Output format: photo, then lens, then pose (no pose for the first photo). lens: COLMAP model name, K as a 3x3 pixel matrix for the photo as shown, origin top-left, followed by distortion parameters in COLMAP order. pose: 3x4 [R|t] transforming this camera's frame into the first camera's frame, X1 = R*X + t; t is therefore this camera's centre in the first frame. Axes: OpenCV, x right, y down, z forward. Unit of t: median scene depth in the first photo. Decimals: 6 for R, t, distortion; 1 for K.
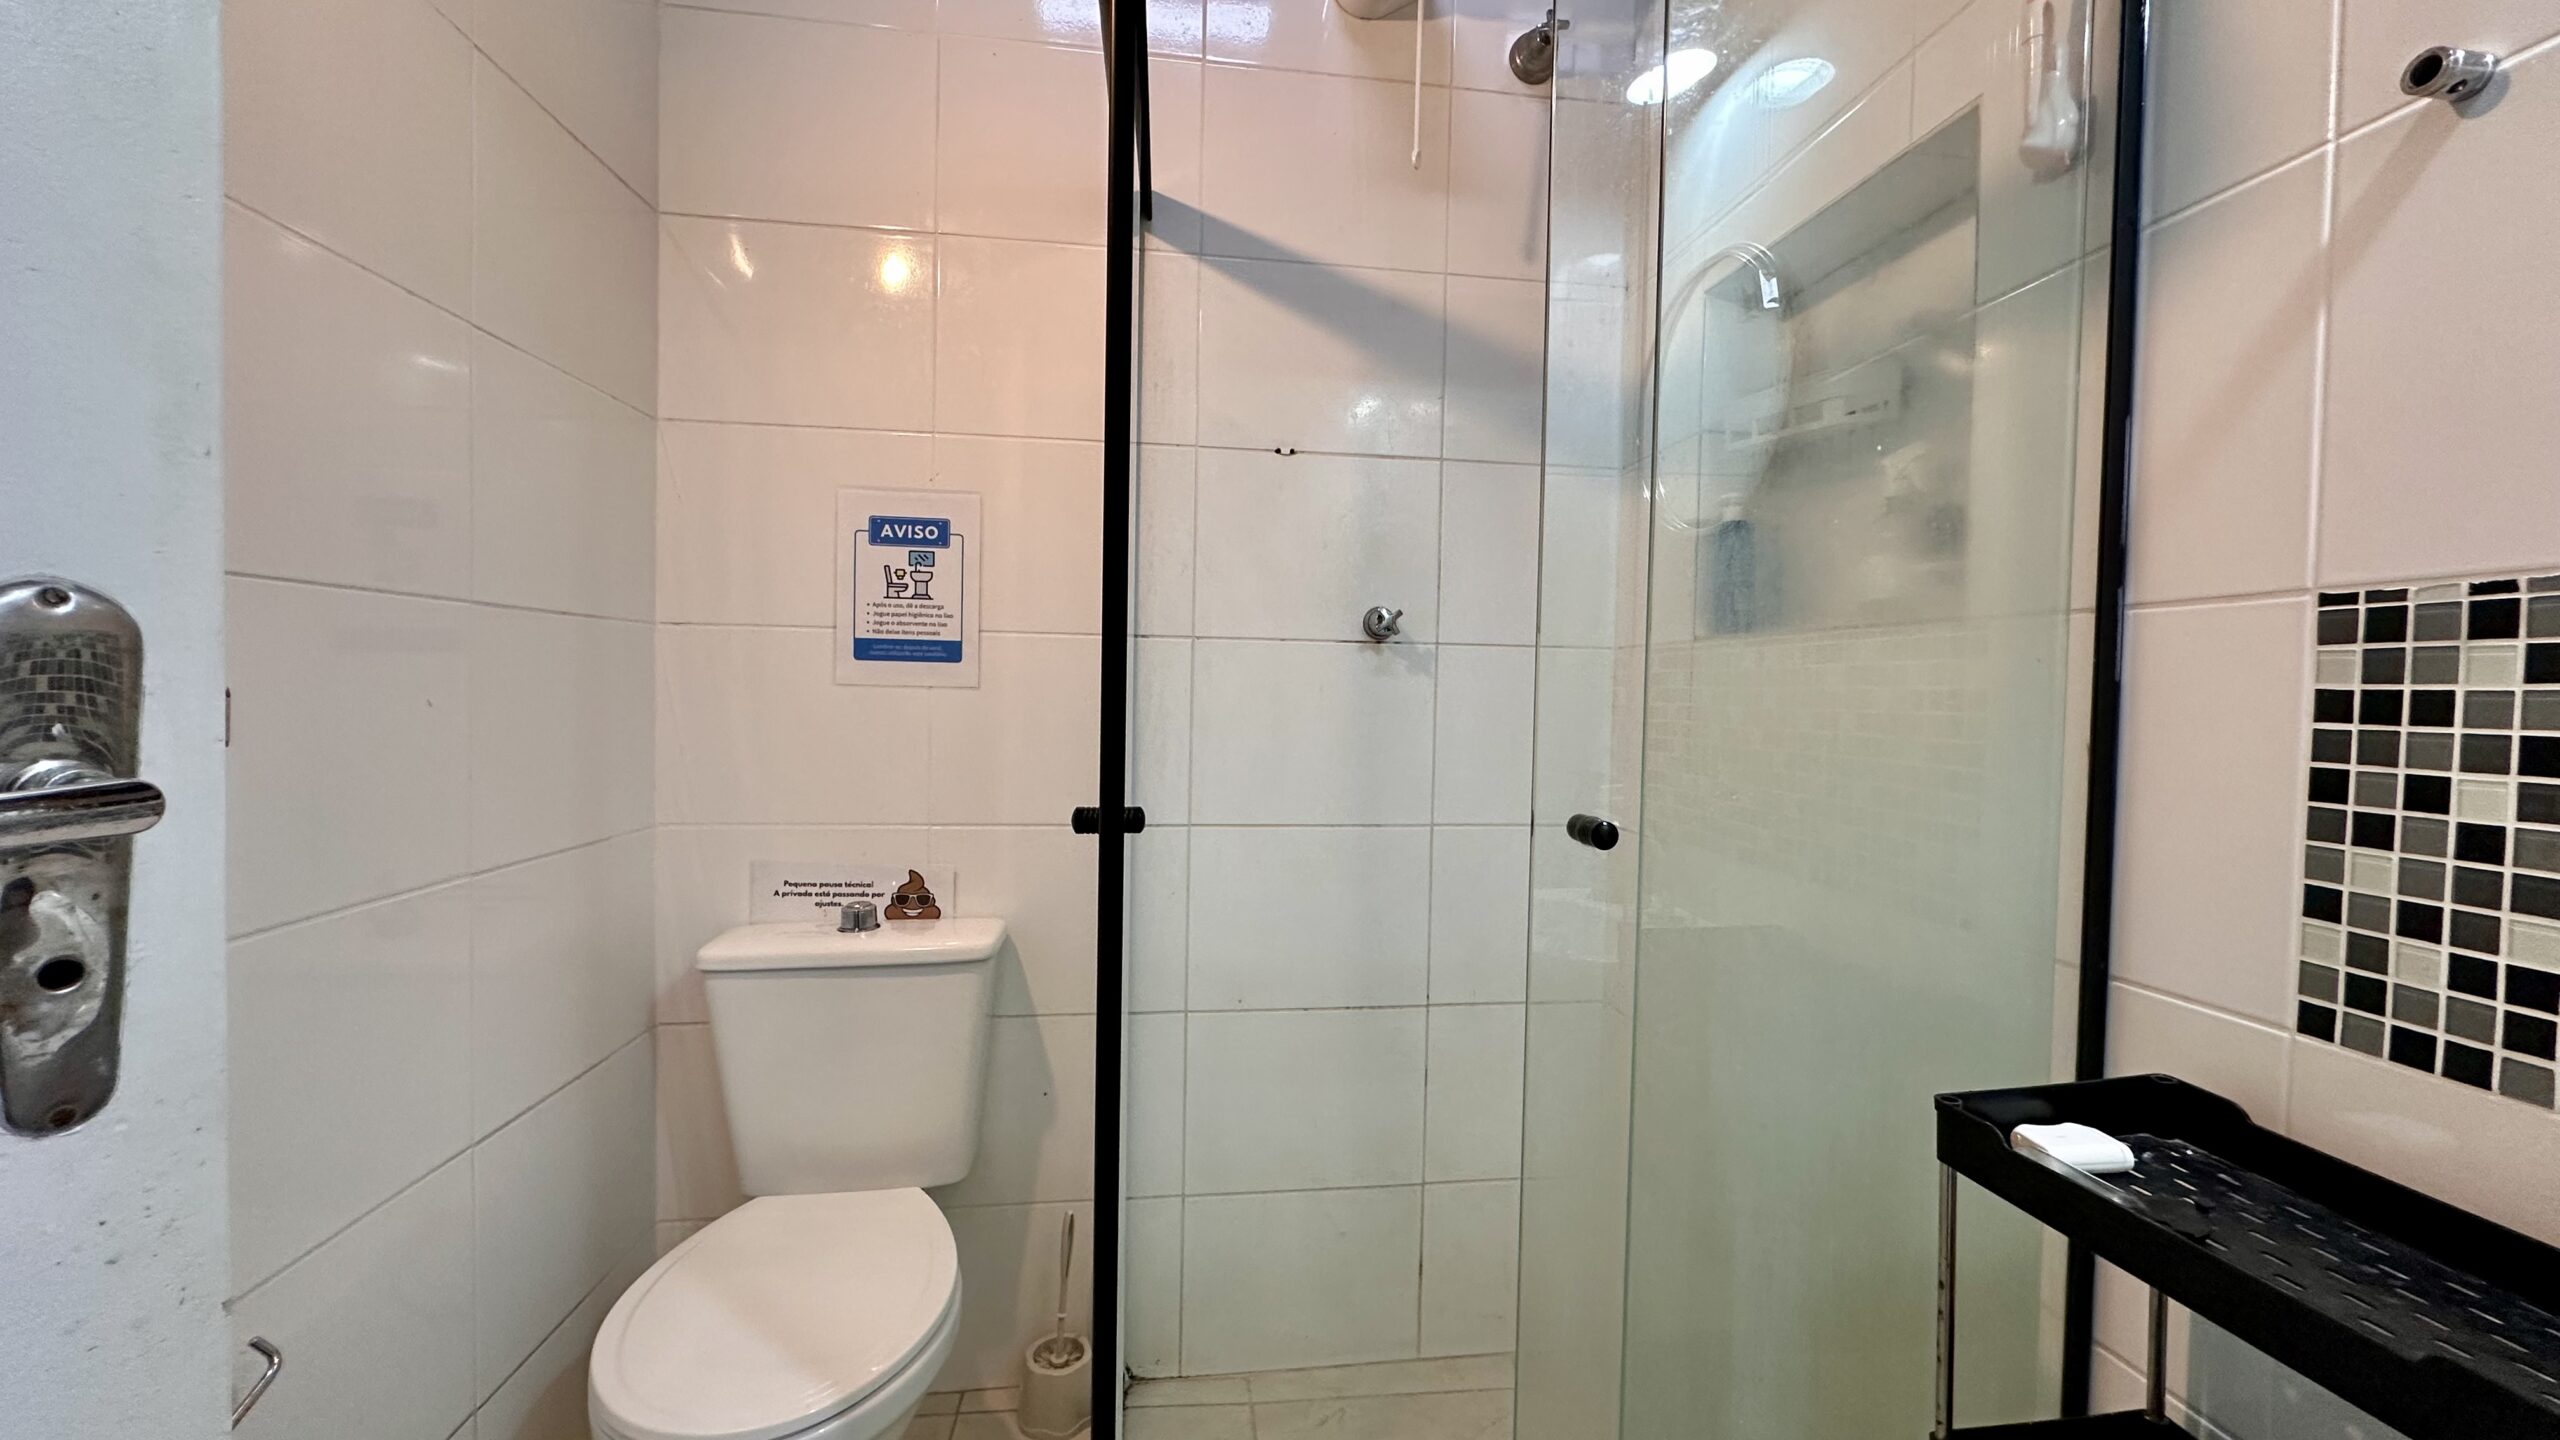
lens RADIAL K [[1017.6, 0, 1283.8], [0, 1017.6, 717.6], [0, 0, 1]] dist [-0.006992, 0.001712]
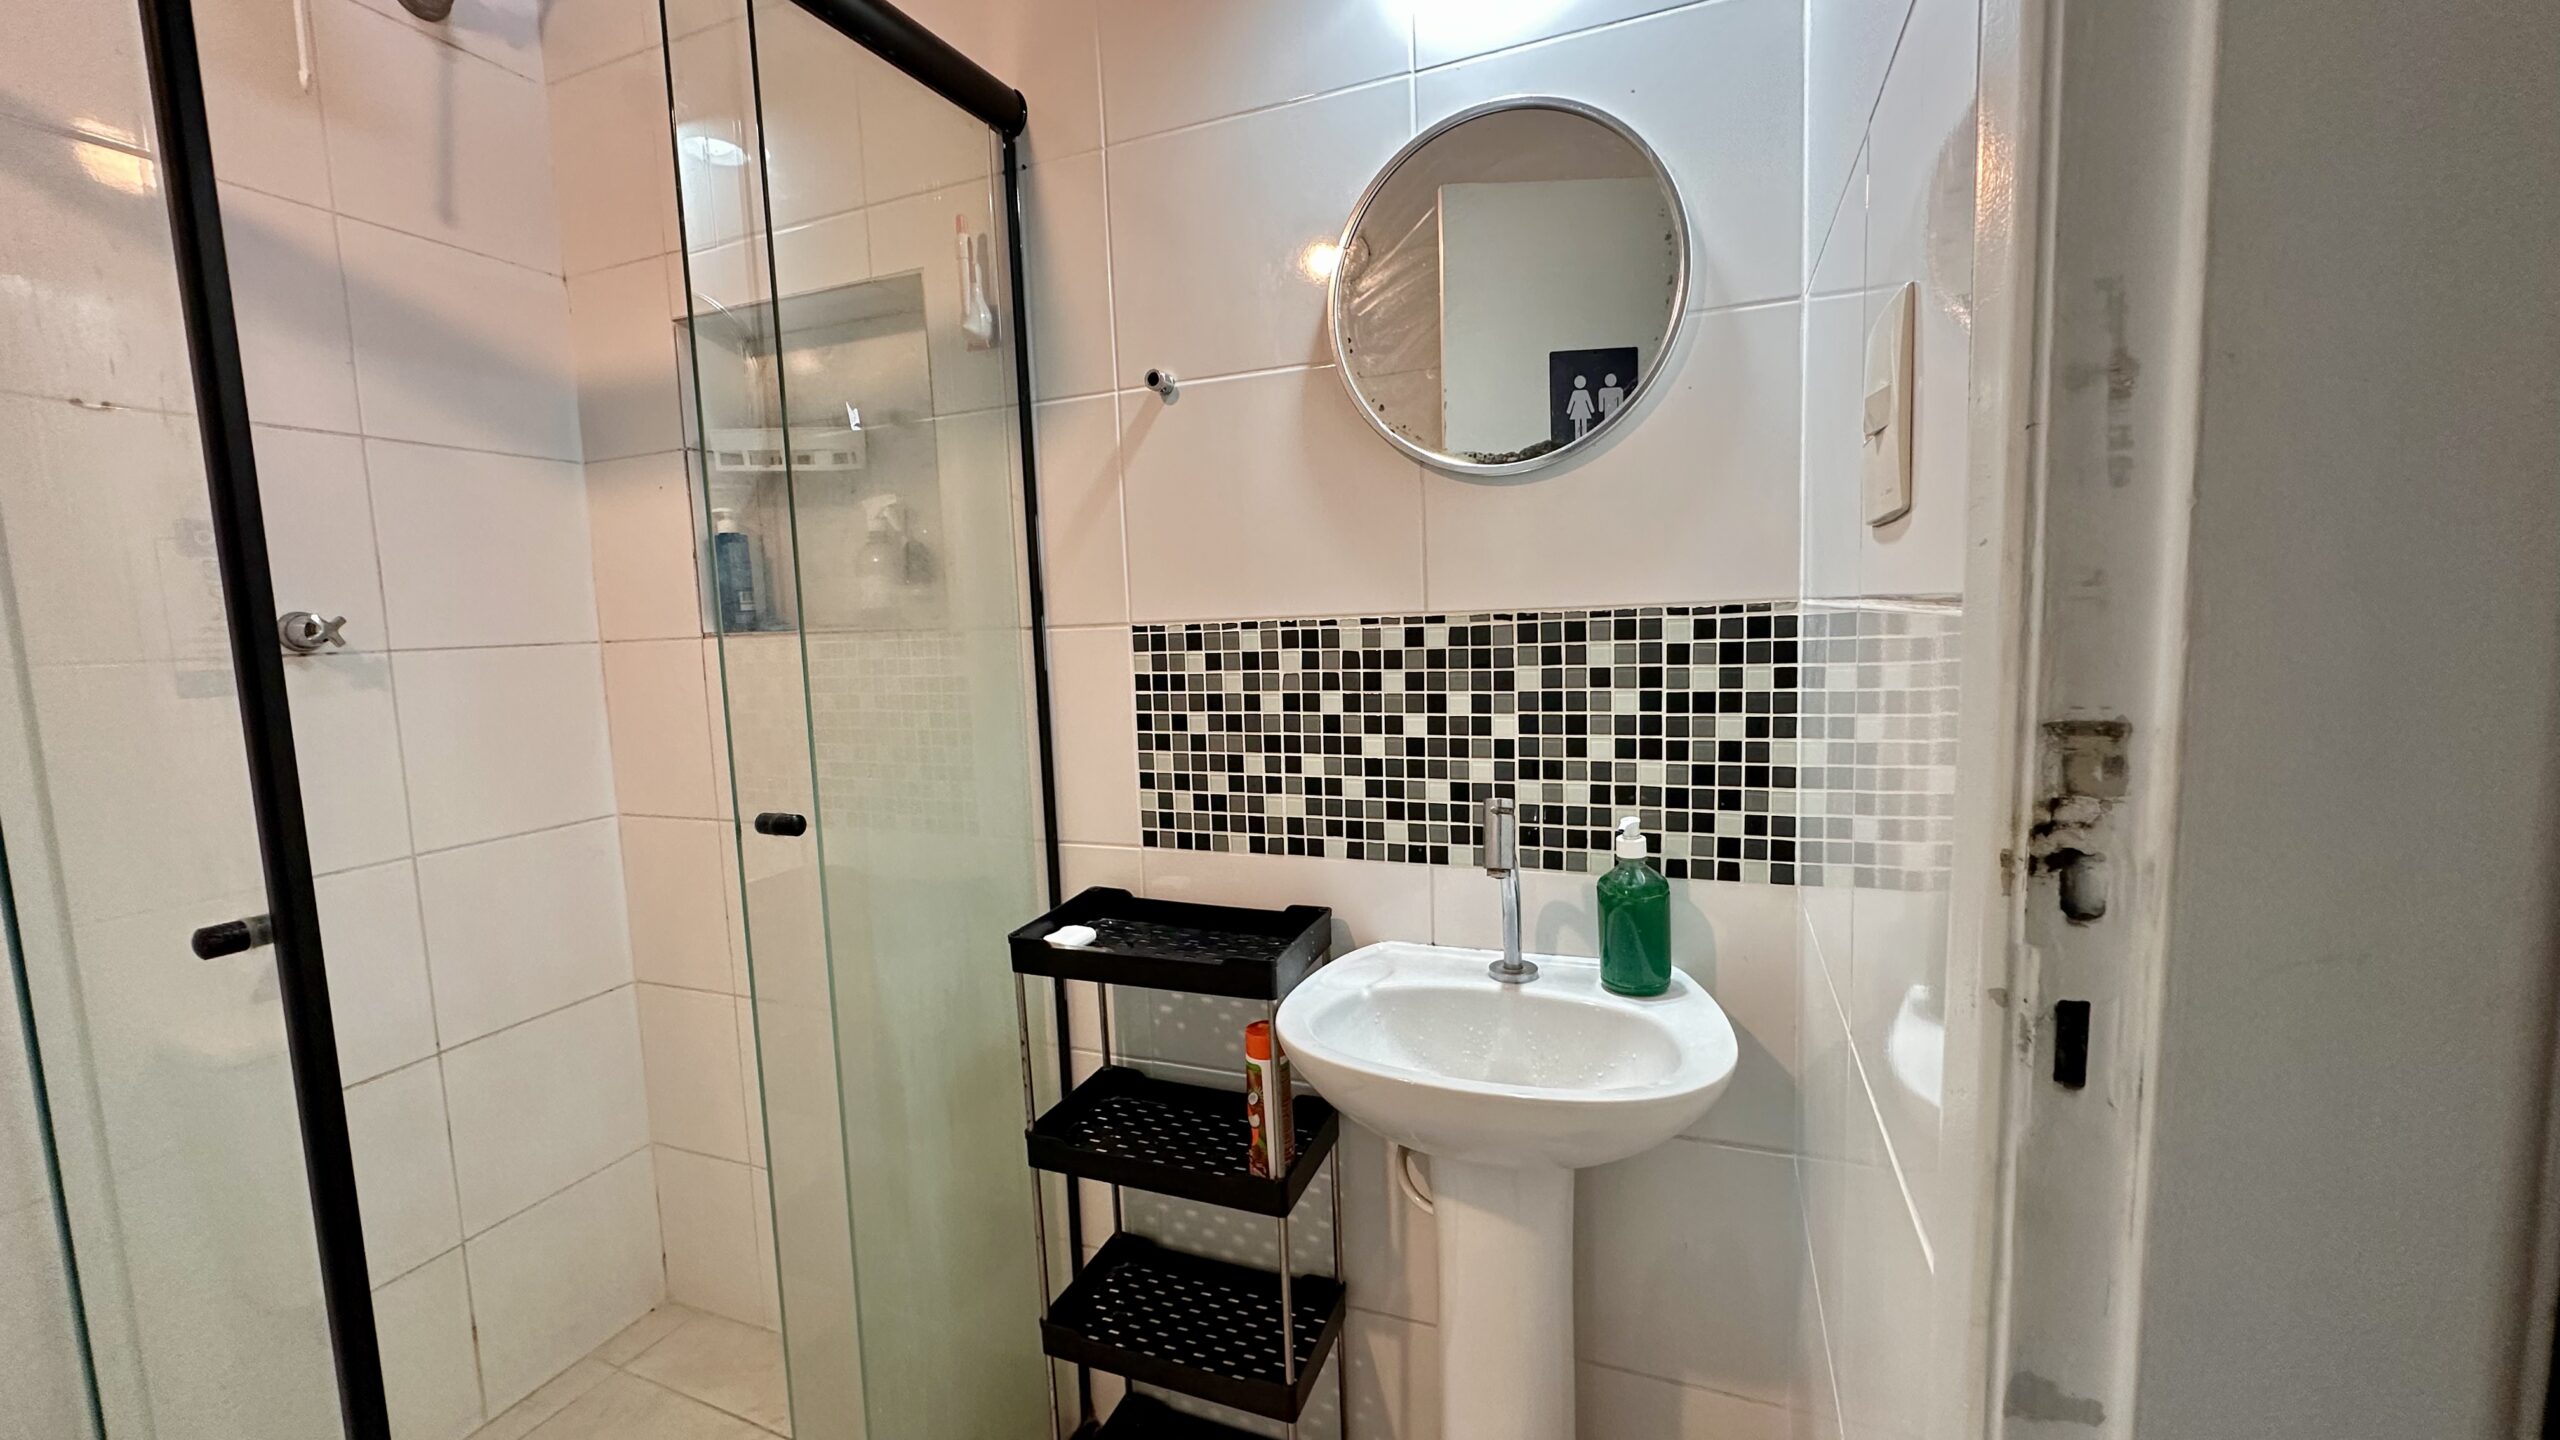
lens RADIAL K [[1017.6, 0, 1286.5], [0, 1017.6, 719.1], [0, 0, 1]] dist [-0.006992, 0.001712]
pose [[0.490567, -0.127822, 0.861977, -0.247949], [0.070124, 0.991766, 0.107160, -0.059222], [-0.868577, 0.007876, 0.495491, -0.106438]]
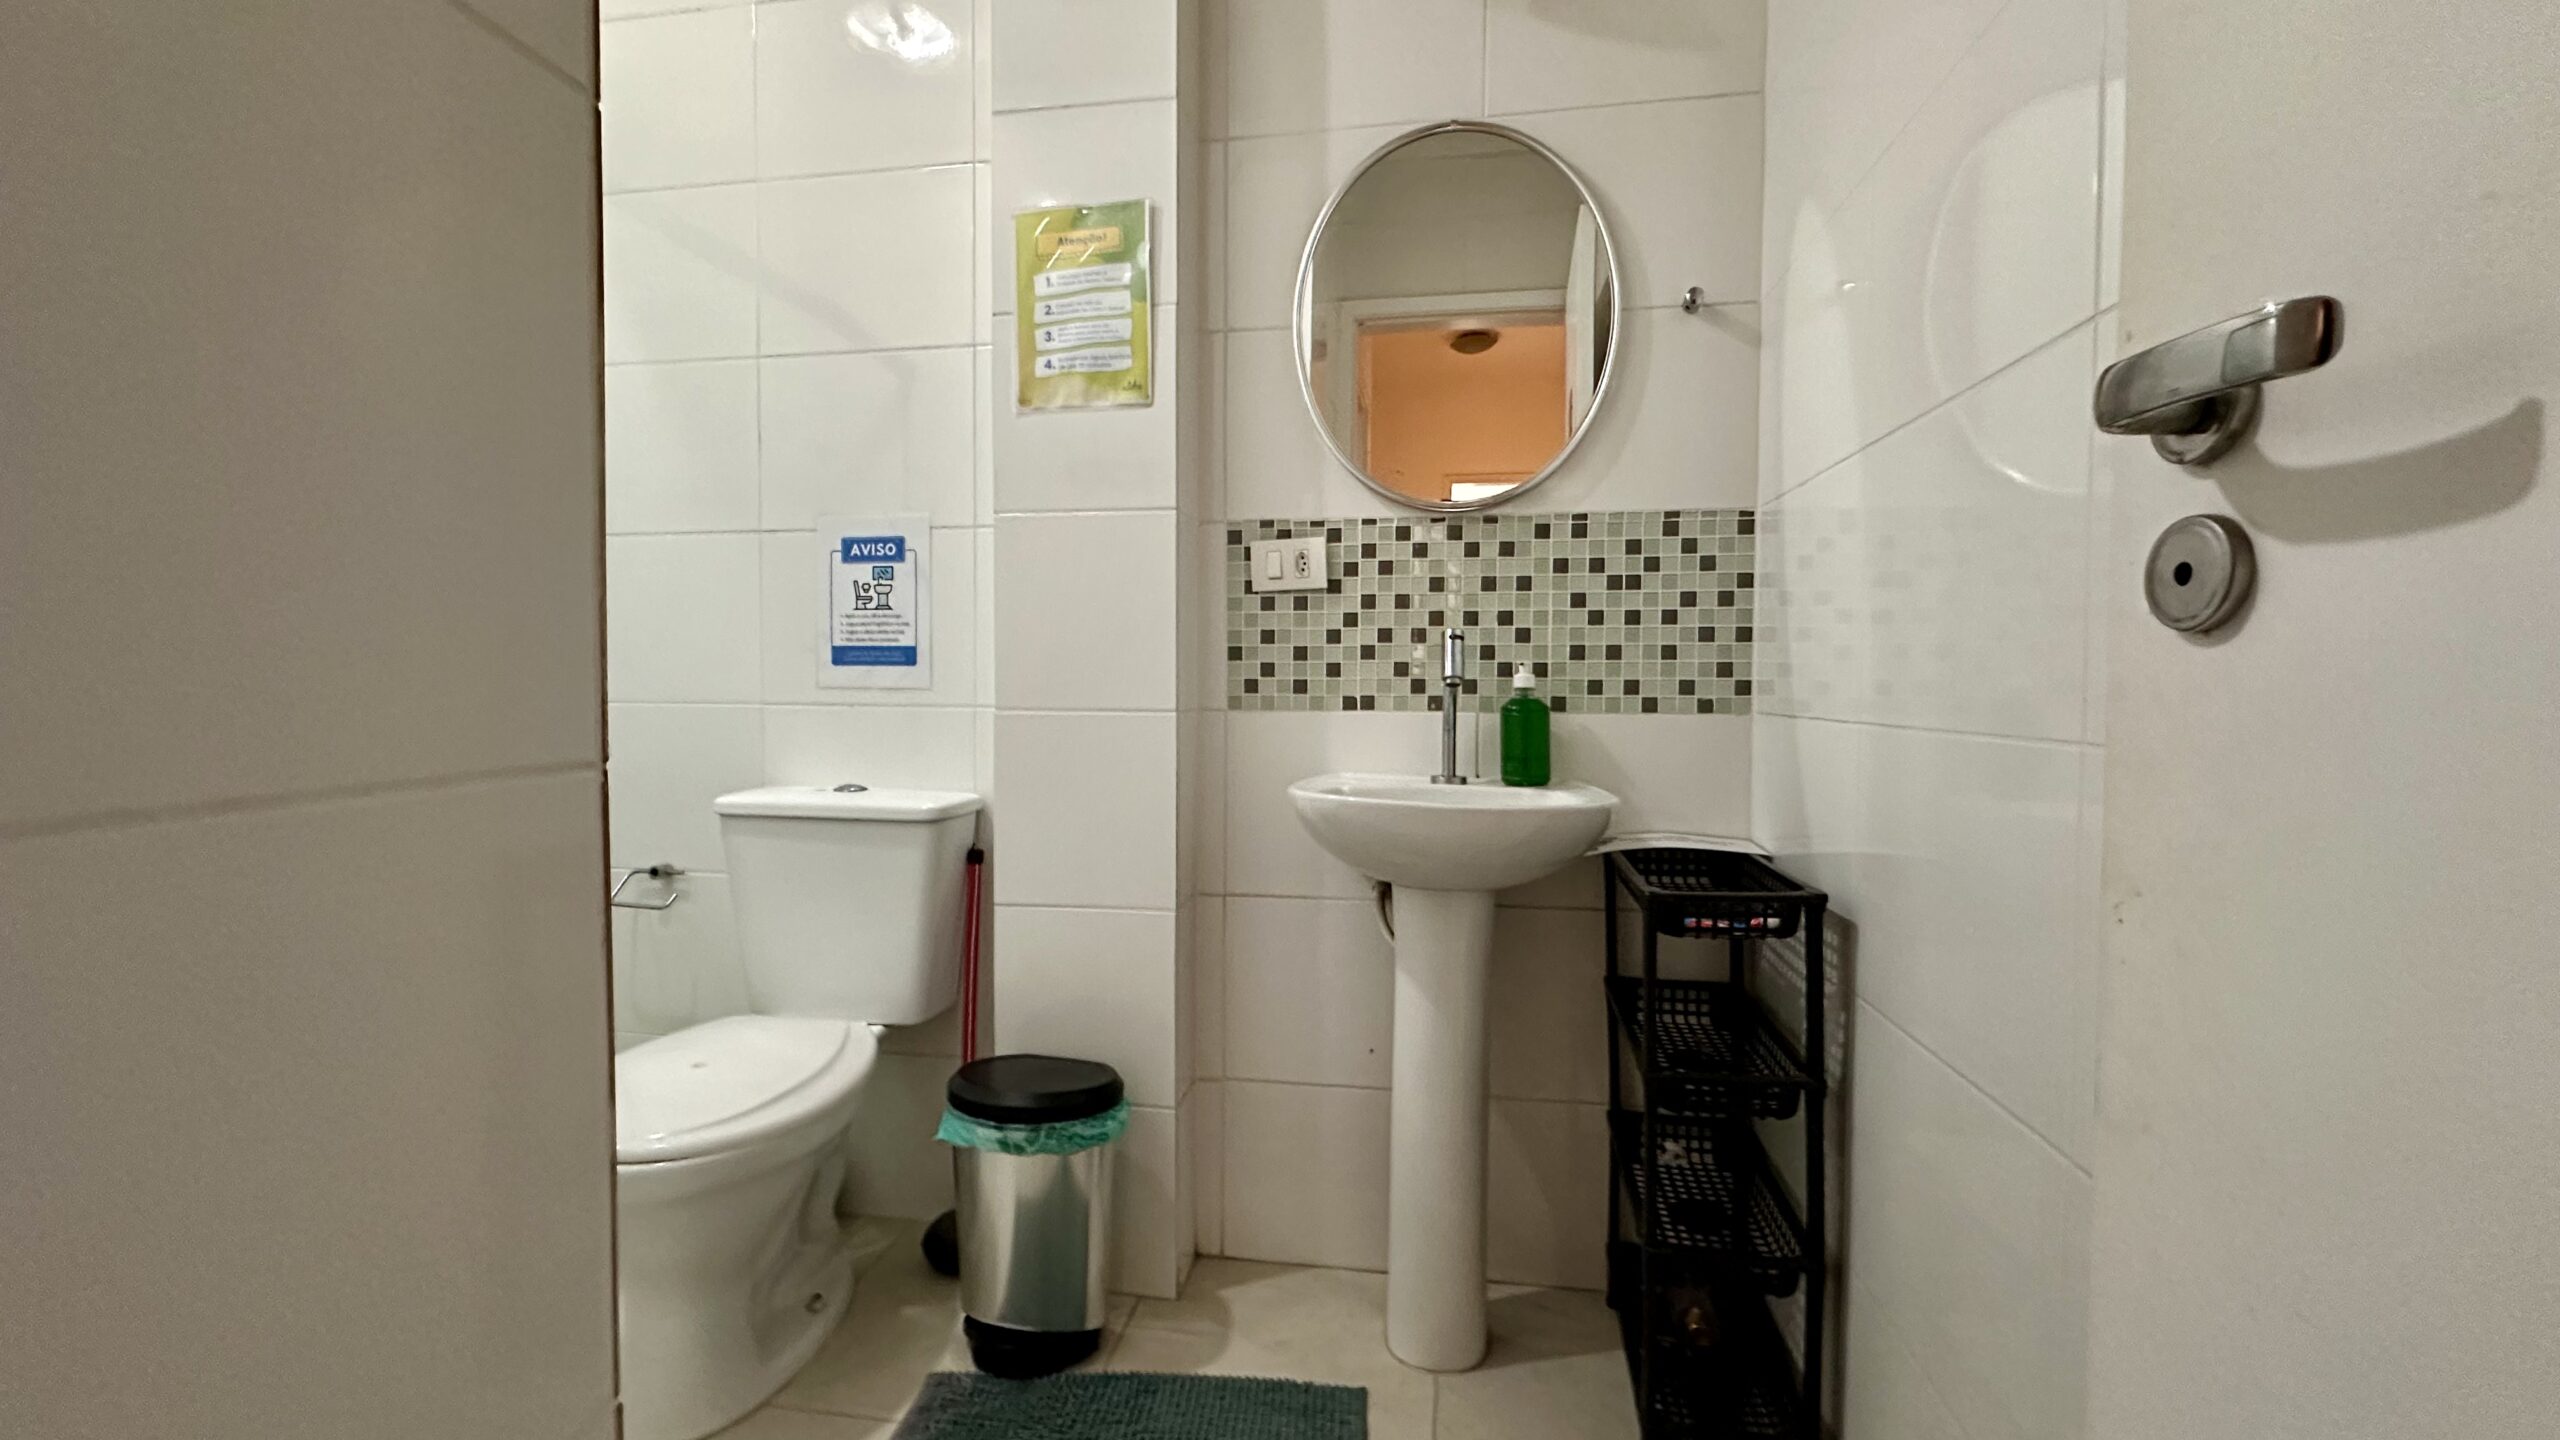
lens RADIAL K [[1017.6, 0, 1281.5], [0, 1017.6, 724.8], [0, 0, 1]] dist [-0.006992, 0.001712]
pose [[0.955874, -0.005637, -0.293724, 0.393488], [0.006527, 0.999977, 0.002047, 0.010490], [0.293706, -0.003874, 0.955888, 0.063849]]
